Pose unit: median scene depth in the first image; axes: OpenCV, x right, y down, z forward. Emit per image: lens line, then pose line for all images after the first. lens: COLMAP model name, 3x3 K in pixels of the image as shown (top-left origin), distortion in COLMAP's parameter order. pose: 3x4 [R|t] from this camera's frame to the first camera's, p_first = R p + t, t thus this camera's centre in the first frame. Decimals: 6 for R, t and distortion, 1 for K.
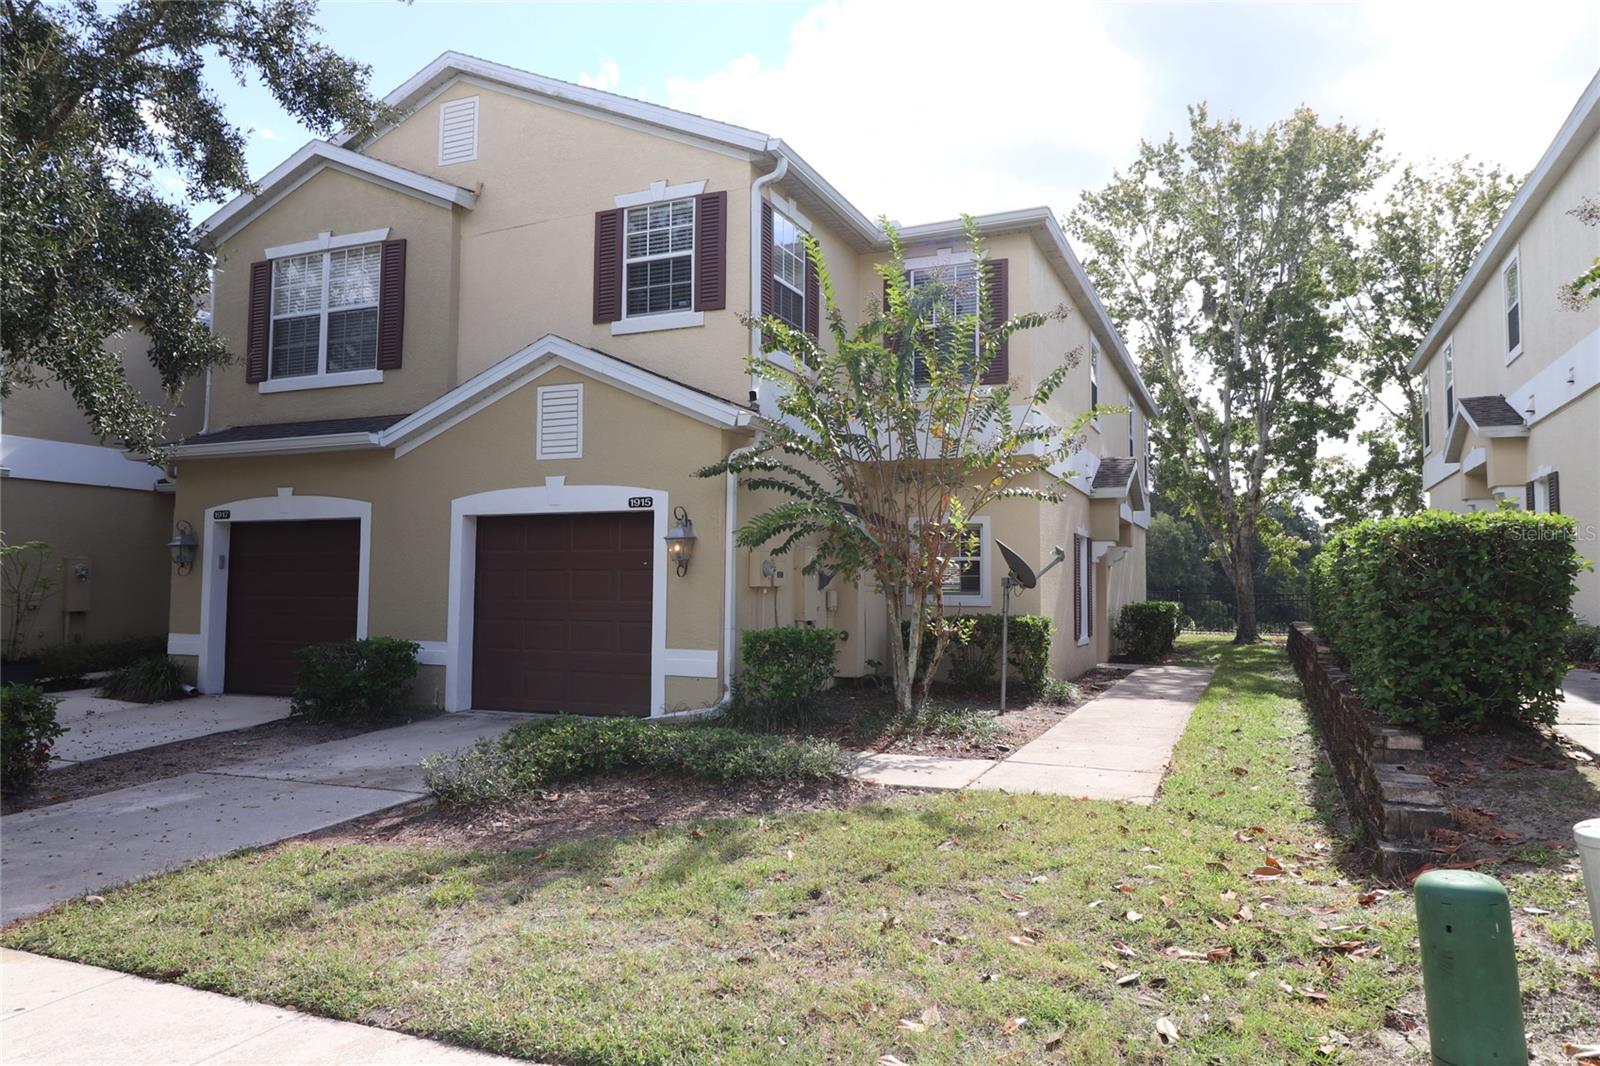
lens RADIAL K [[1051.7, 0, 798.0], [0, 1051.7, 535.5], [0, 0, 1]] dist [0.002776, 0.006203]
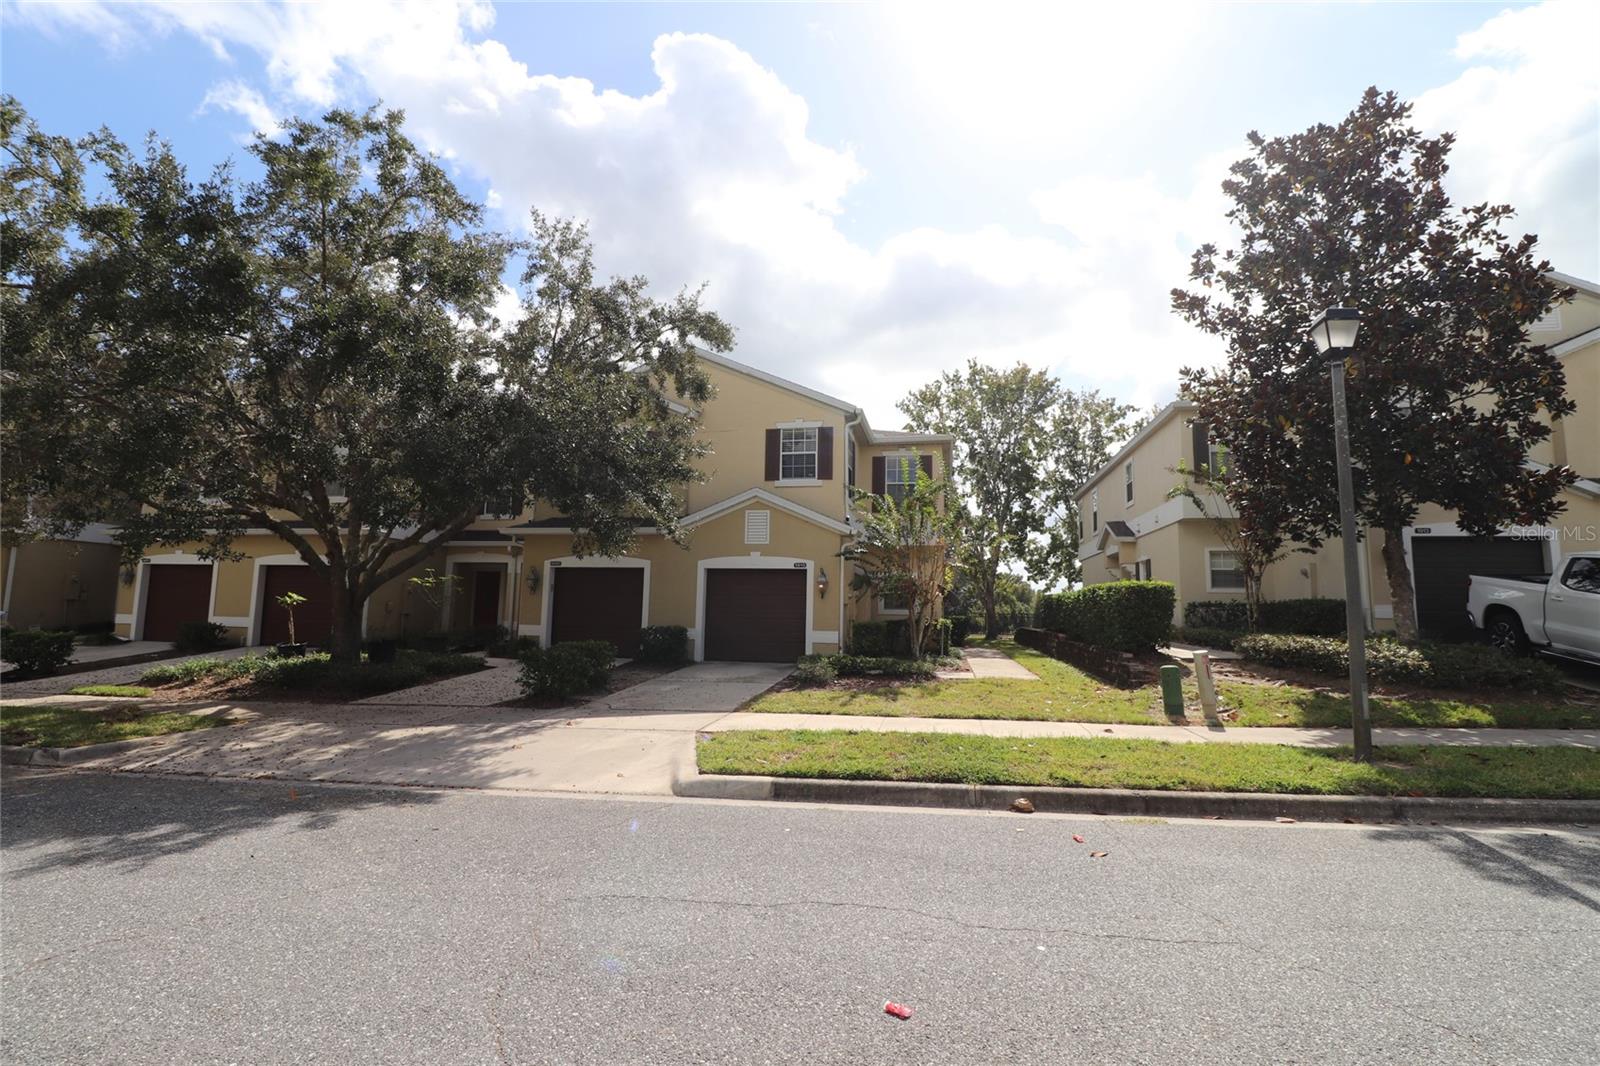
lens RADIAL K [[745.4, 0, 801.1], [0, 745.4, 528.5], [0, 0, 1]] dist [-0.003013, -0.005781]
pose [[0.975655, 0.036360, 0.216275, -0.451535], [-0.023463, 0.997806, -0.061907, -0.010488], [-0.218051, 0.055325, 0.974368, -0.505051]]
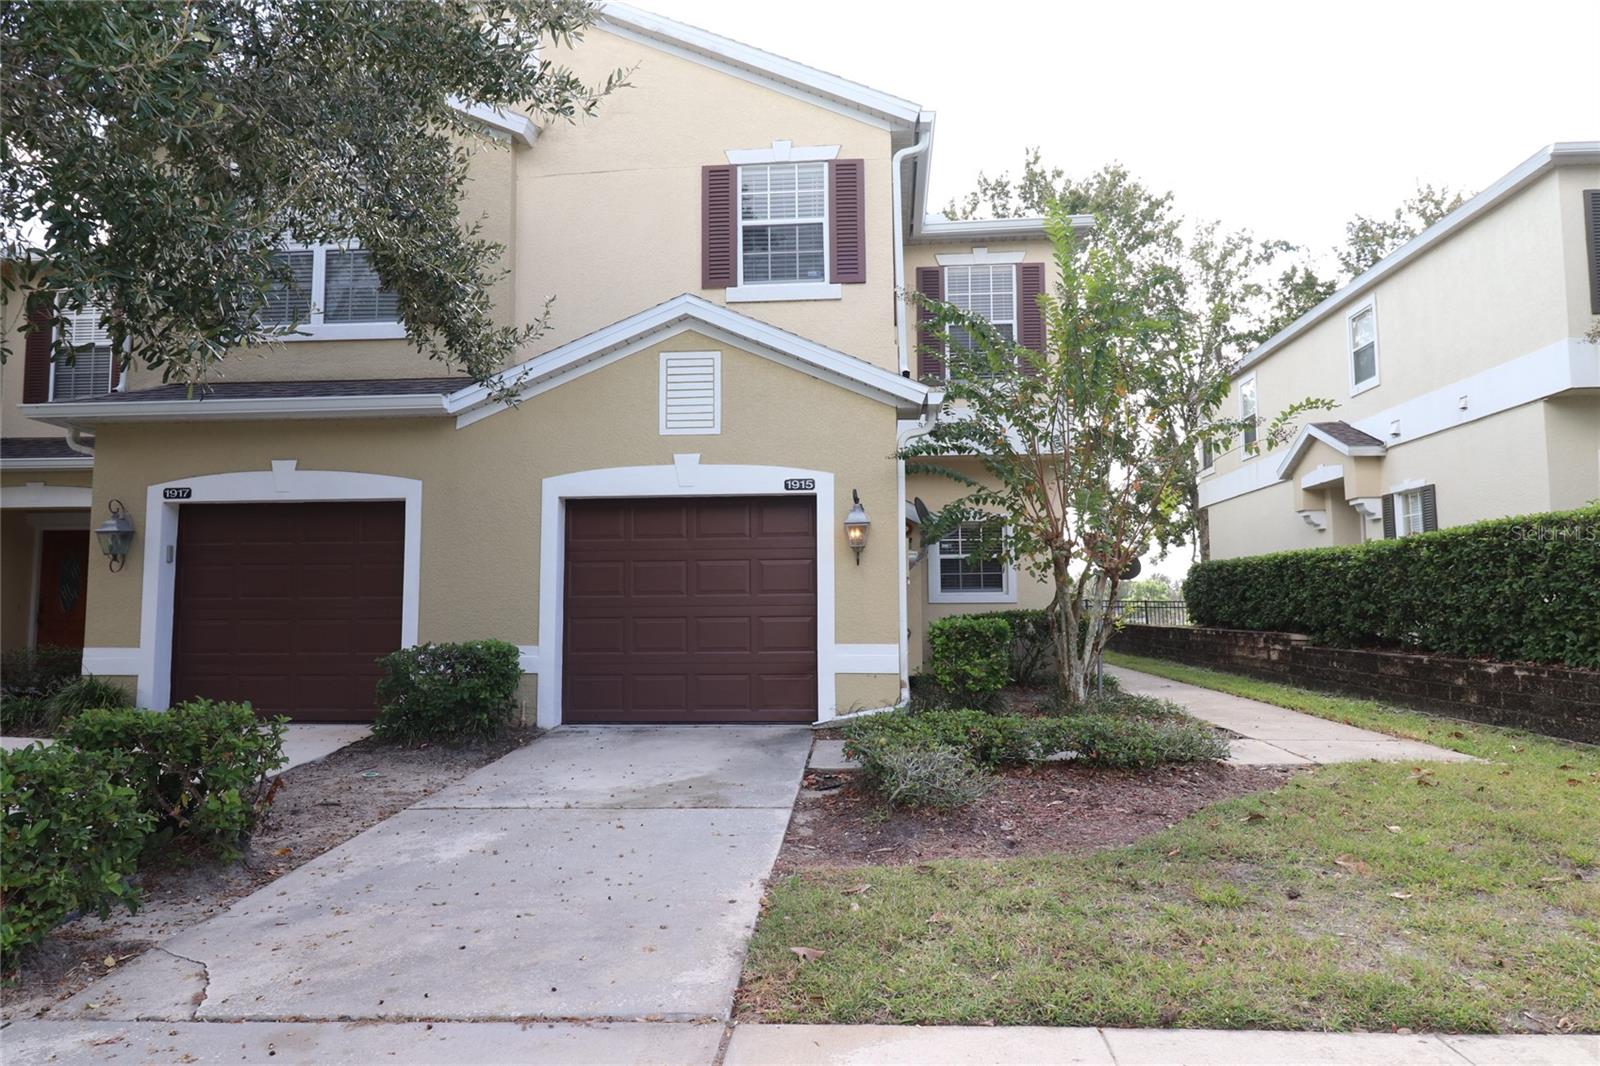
lens RADIAL K [[1051.7, 0, 800.0], [0, 1051.7, 526.9], [0, 0, 1]] dist [0.002776, 0.006203]
pose [[0.946739, 0.013149, 0.321733, -0.403736], [-0.004444, 0.999604, -0.027776, 0.027836], [-0.321971, 0.024867, 0.946423, 0.126720]]
